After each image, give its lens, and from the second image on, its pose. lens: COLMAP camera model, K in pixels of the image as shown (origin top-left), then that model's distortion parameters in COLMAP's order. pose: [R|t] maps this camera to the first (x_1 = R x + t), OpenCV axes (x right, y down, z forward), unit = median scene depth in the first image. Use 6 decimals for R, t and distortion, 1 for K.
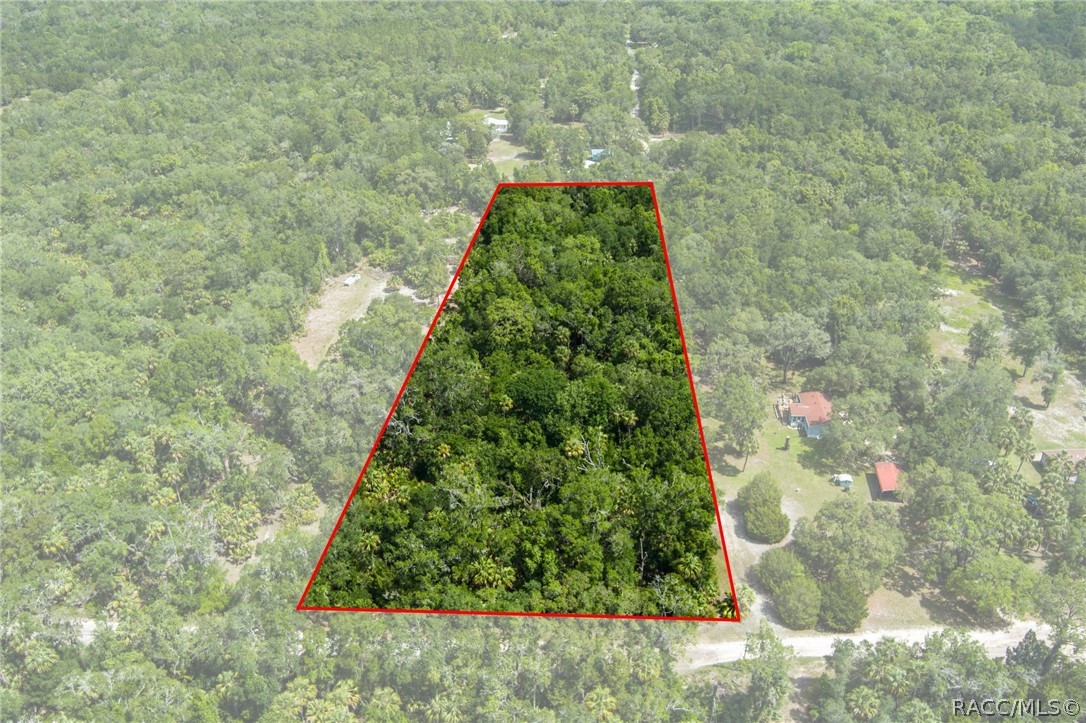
lens RADIAL K [[887.8, 0, 543.0], [0, 887.8, 361.5], [0, 0, 1]] dist [-0.069300, 0.014833]
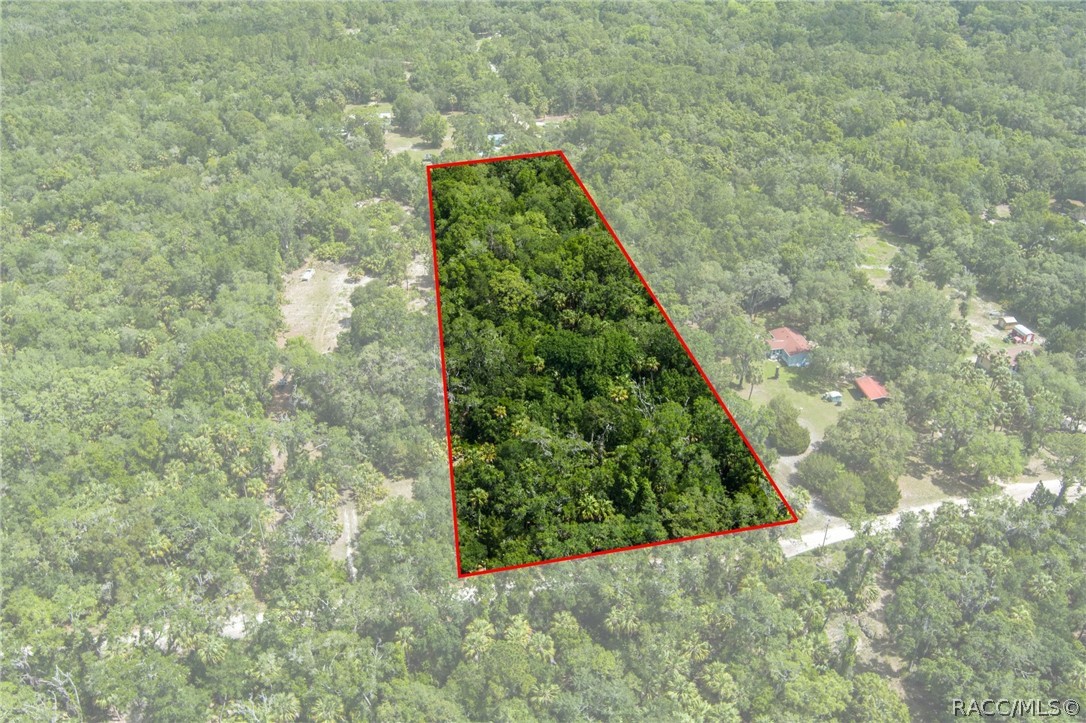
lens RADIAL K [[887.8, 0, 543.0], [0, 887.8, 361.5], [0, 0, 1]] dist [-0.069300, 0.014833]
pose [[0.970872, -0.113169, 0.211189, -0.204253], [0.111992, 0.993554, 0.017565, 0.019980], [-0.211815, 0.006598, 0.977287, -0.038167]]
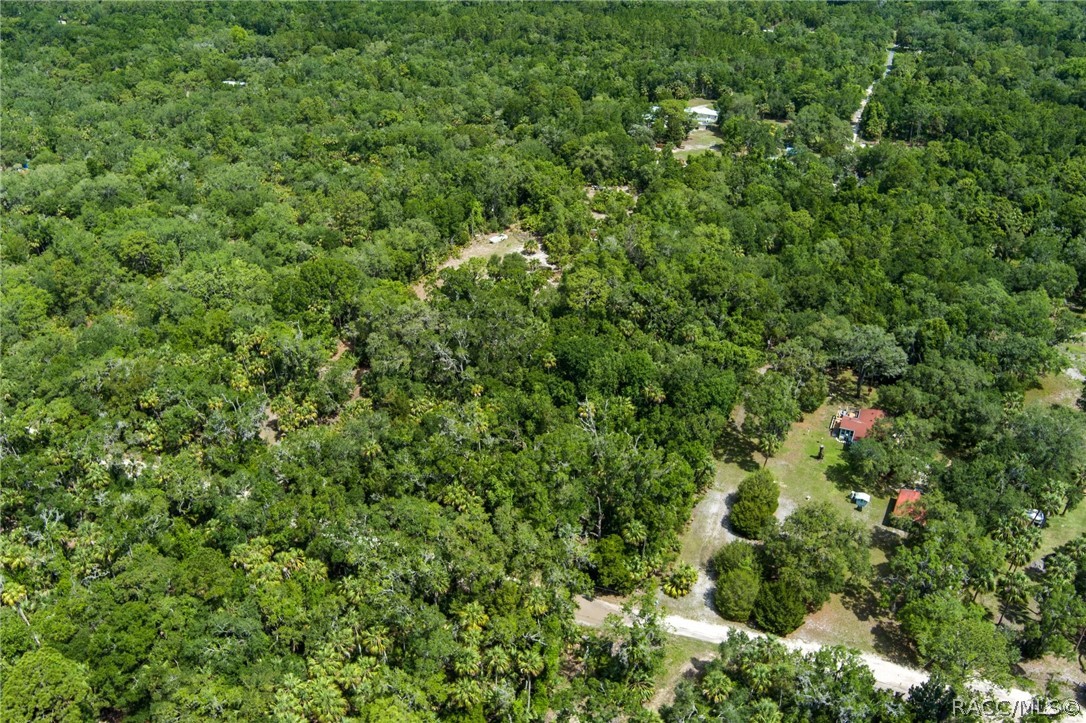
lens RADIAL K [[887.8, 0, 543.0], [0, 887.8, 361.5], [0, 0, 1]] dist [-0.069300, 0.014833]
pose [[0.938976, 0.172287, -0.297727, 0.209545], [-0.169061, 0.984920, 0.036761, 0.007662], [0.299571, 0.015817, 0.953943, -0.020383]]
